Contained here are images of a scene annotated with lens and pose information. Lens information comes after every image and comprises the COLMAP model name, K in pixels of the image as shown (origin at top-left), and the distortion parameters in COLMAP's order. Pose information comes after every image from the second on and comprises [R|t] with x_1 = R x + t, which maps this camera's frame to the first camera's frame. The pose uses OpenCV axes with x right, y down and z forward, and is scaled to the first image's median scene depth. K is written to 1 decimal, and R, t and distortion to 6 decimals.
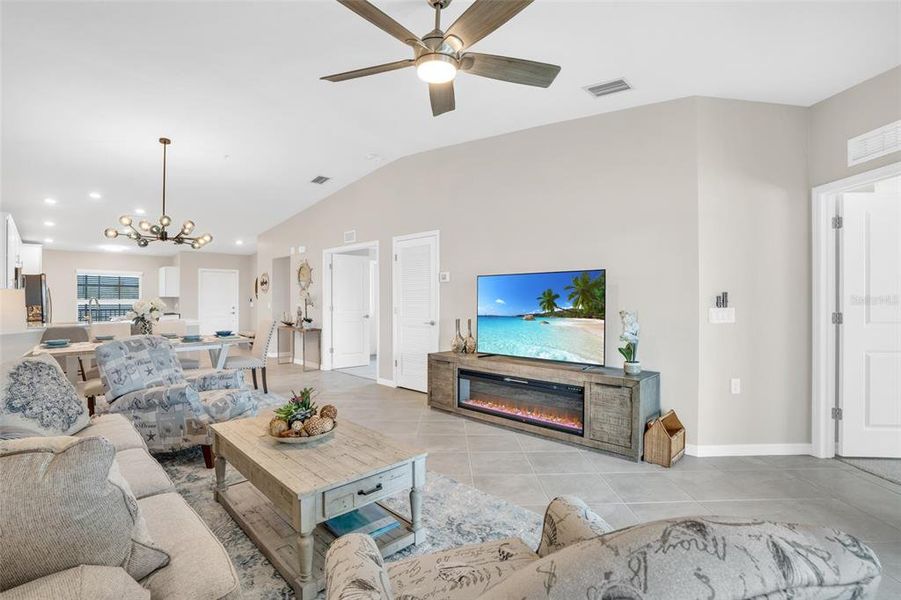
lens RADIAL K [[423.8, 0, 450.5], [0, 423.8, 300.0], [0, 0, 1]] dist [-0.070229, 0.023494]
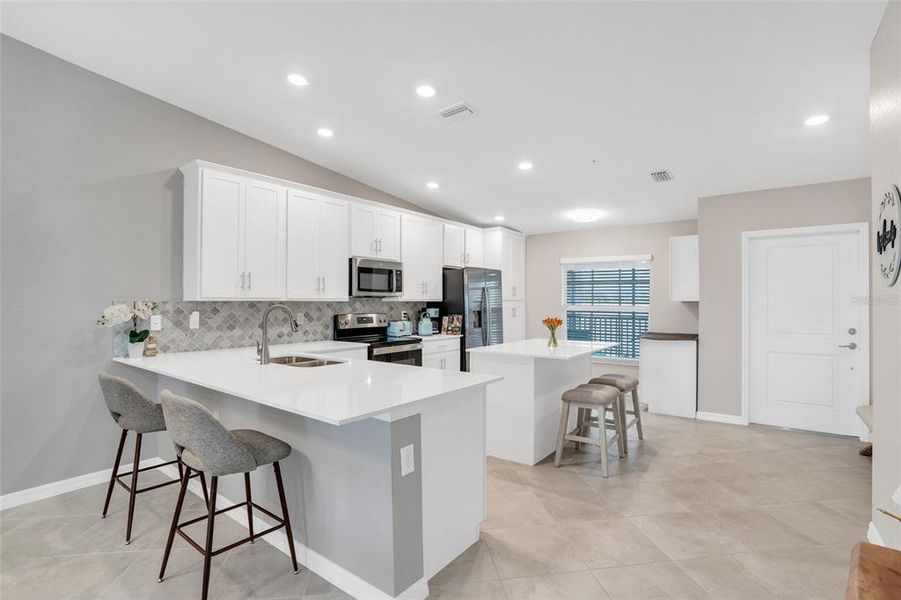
lens RADIAL K [[423.8, 0, 450.5], [0, 423.8, 300.0], [0, 0, 1]] dist [-0.070229, 0.023494]
pose [[0.125399, -0.002282, -0.992104, -0.611910], [-0.002686, 0.999993, -0.002639, -0.017304], [0.992103, 0.002996, 0.125392, 1.706859]]
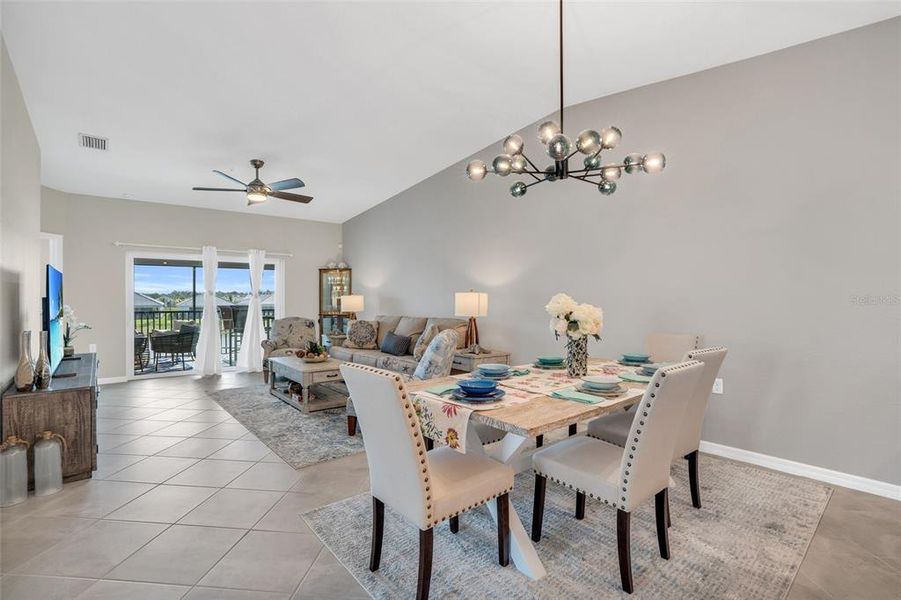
lens RADIAL K [[423.8, 0, 450.5], [0, 423.8, 300.0], [0, 0, 1]] dist [-0.070229, 0.023494]
pose [[-0.996327, 0.006303, 0.085397, -0.725855], [0.006887, 0.999955, 0.006539, -0.003673], [-0.085352, 0.007103, -0.996326, 1.794856]]
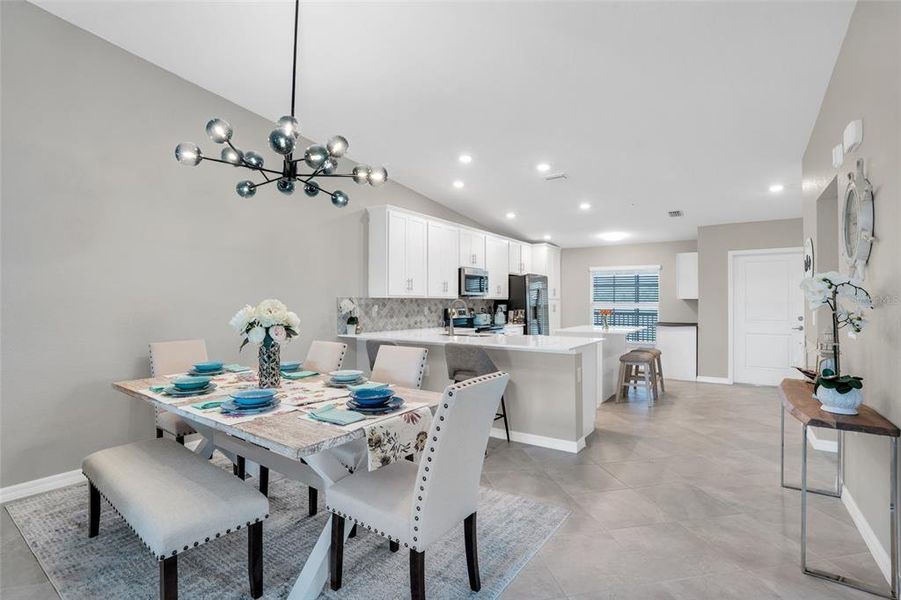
lens RADIAL K [[413.0, 0, 450.5], [0, 413.0, 300.0], [0, 0, 1]] dist [-0.067159, 0.021531]
pose [[0.159643, -0.005912, -0.987157, -0.249214], [-0.002508, 0.999976, -0.006394, -0.002091], [0.987172, 0.003496, 0.159624, 1.317387]]
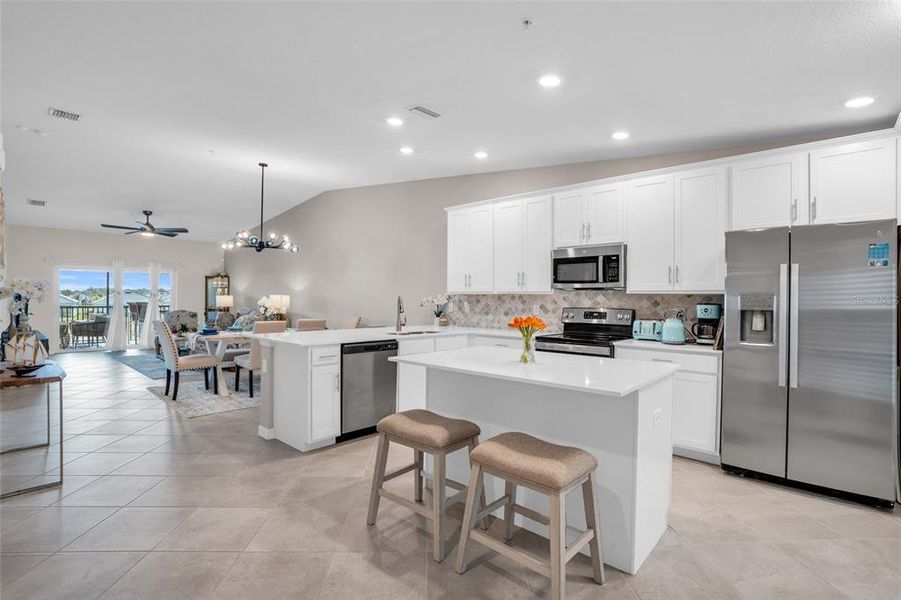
lens RADIAL K [[423.8, 0, 450.5], [0, 423.8, 300.0], [0, 0, 1]] dist [-0.070229, 0.023494]
pose [[-0.998736, -0.002561, -0.050190, -1.403453], [-0.002870, 0.999977, 0.006096, -0.006614], [0.050174, 0.006232, -0.998721, 2.646764]]
